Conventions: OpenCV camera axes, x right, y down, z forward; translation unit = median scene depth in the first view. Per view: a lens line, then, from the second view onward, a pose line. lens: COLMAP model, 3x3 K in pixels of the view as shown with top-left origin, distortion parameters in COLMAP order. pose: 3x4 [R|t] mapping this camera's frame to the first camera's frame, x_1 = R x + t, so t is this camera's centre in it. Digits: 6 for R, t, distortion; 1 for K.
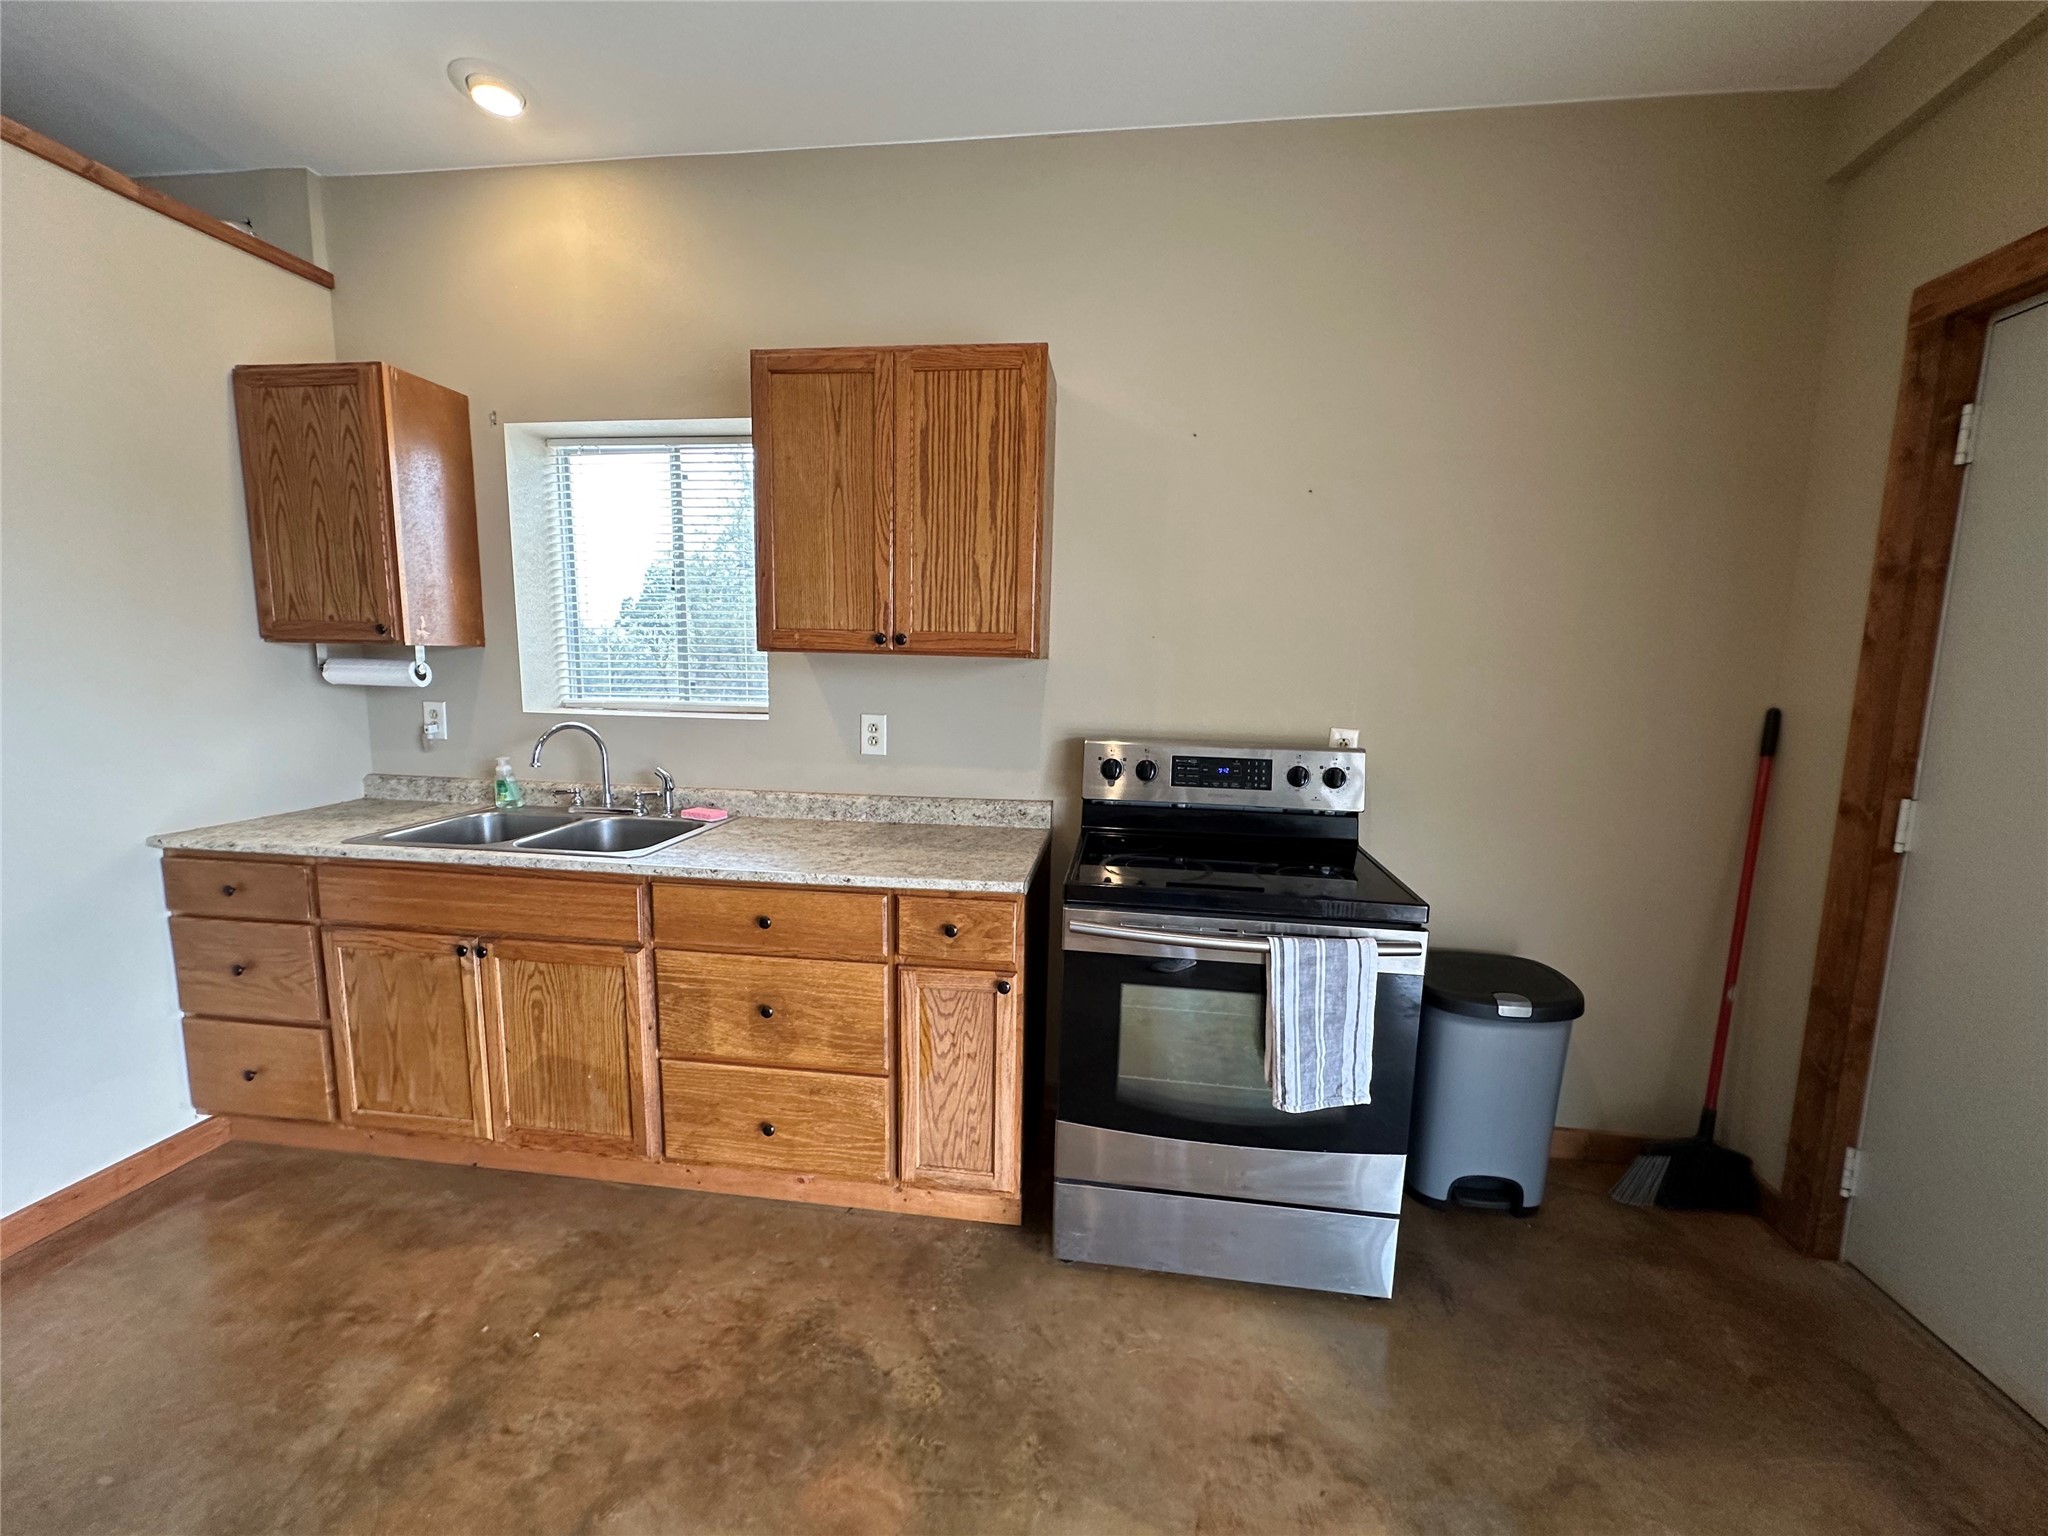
lens RADIAL K [[820.5, 0, 1031.7], [0, 820.5, 771.0], [0, 0, 1]] dist [-0.000405, -0.000026]
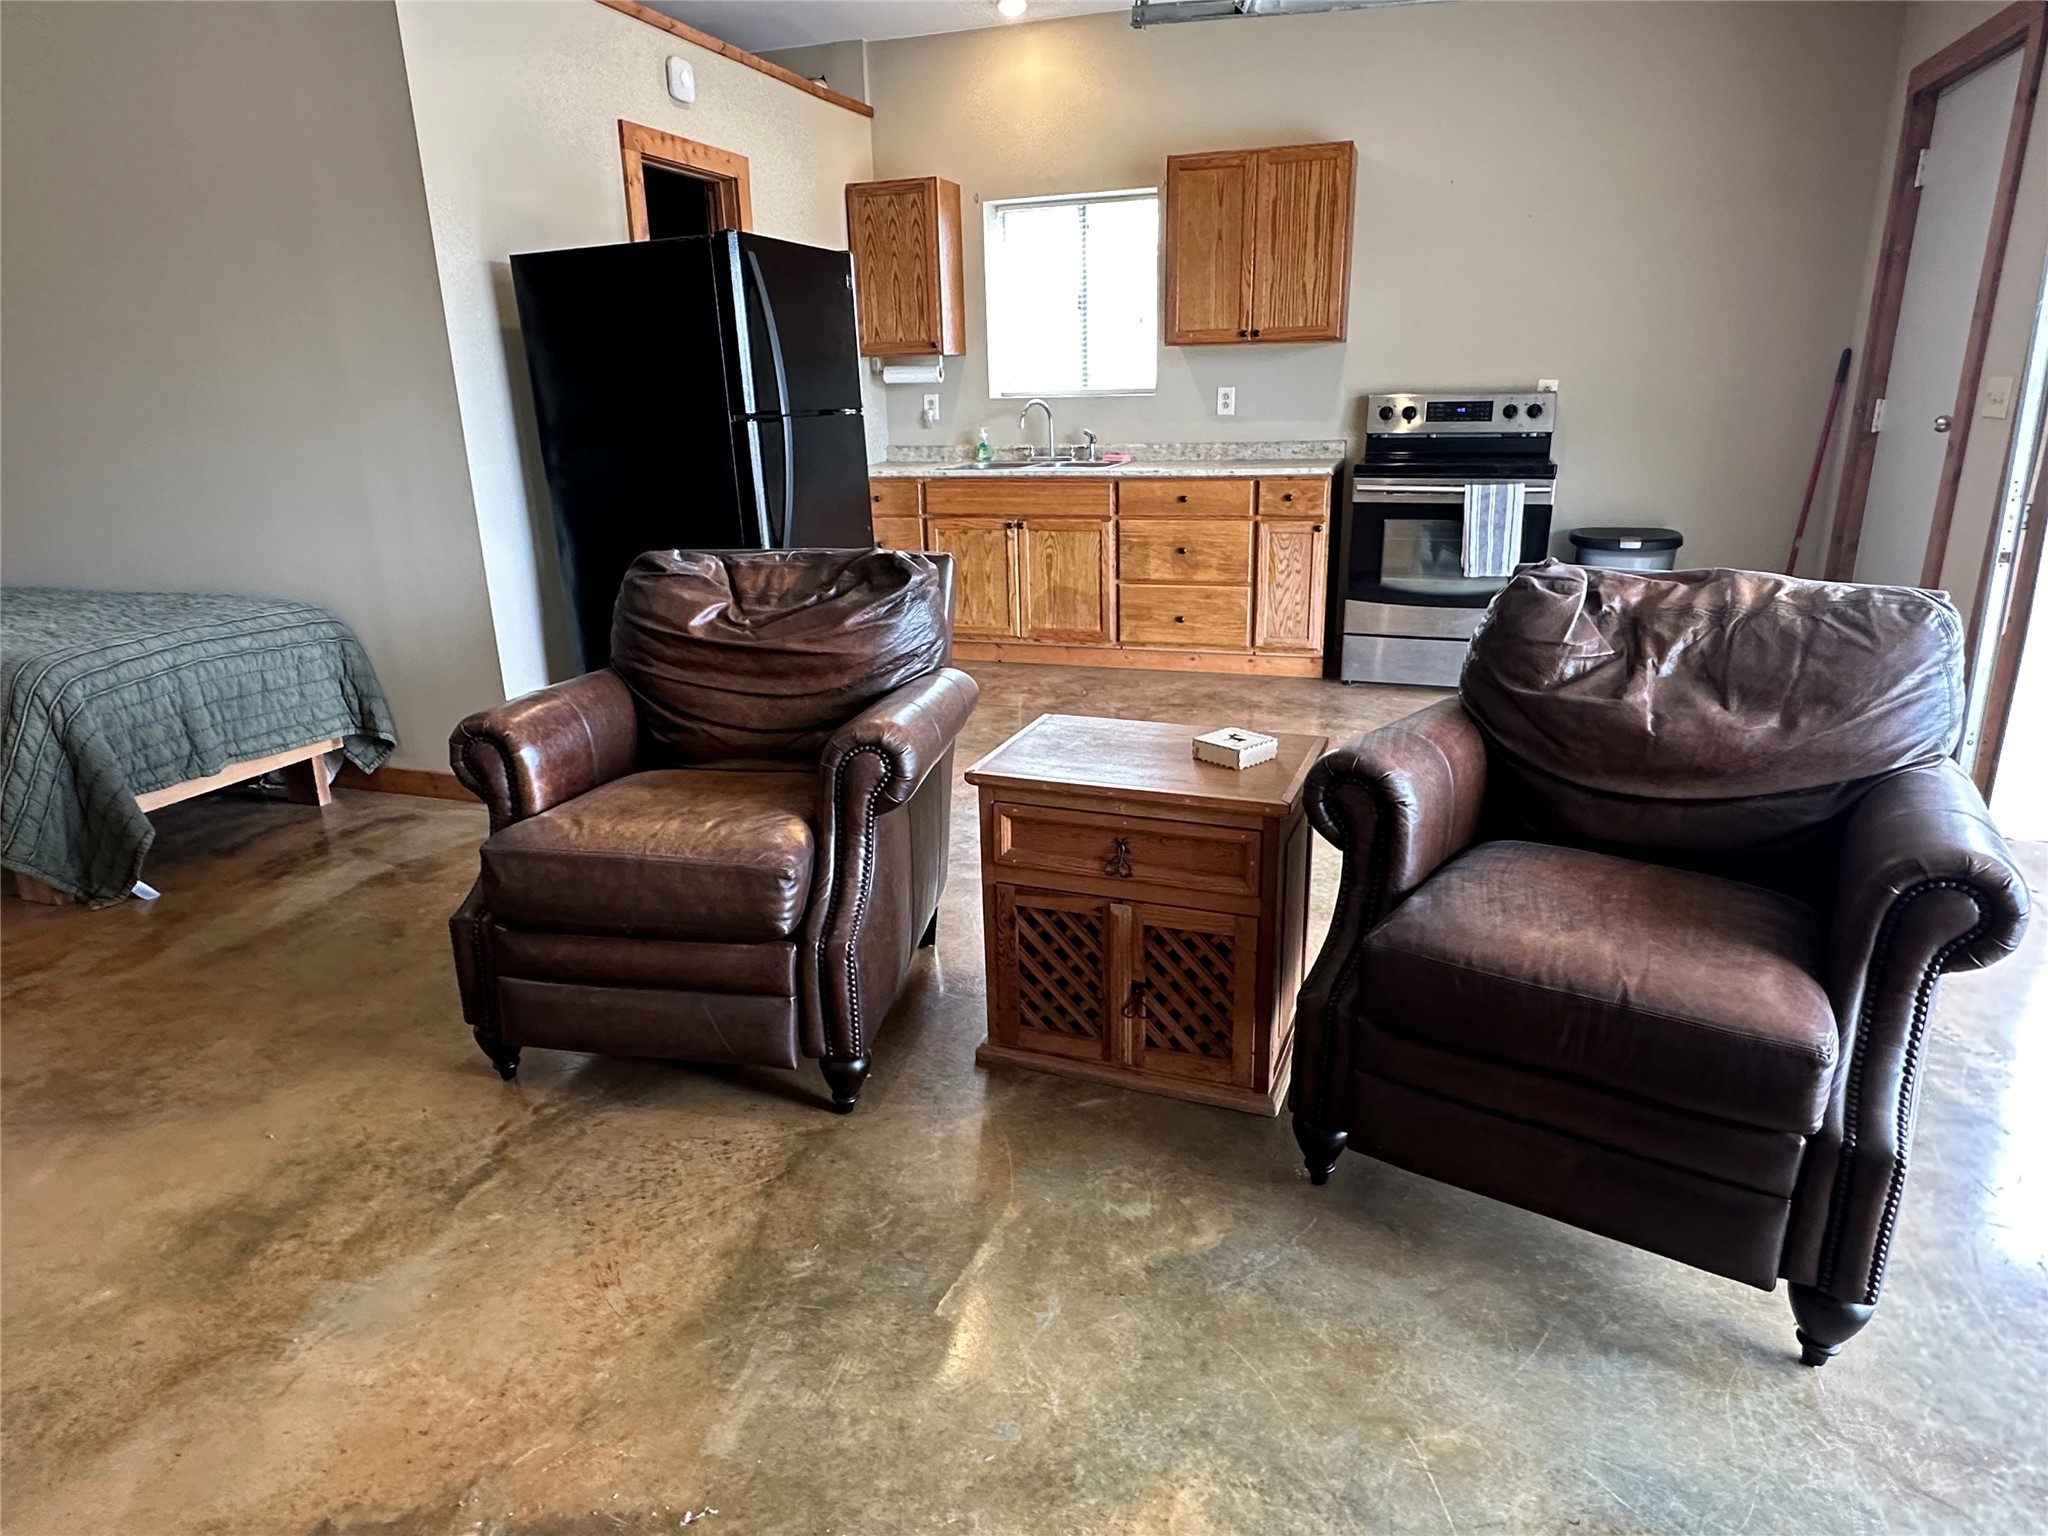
lens RADIAL K [[1207.5, 0, 1020.4], [0, 1207.5, 762.3], [0, 0, 1]] dist [0.001125, -0.000115]
pose [[0.975746, 0.021550, -0.217840, -0.076517], [0.016357, 0.985183, 0.170726, 0.279205], [0.218292, -0.170148, 0.960936, -1.659037]]
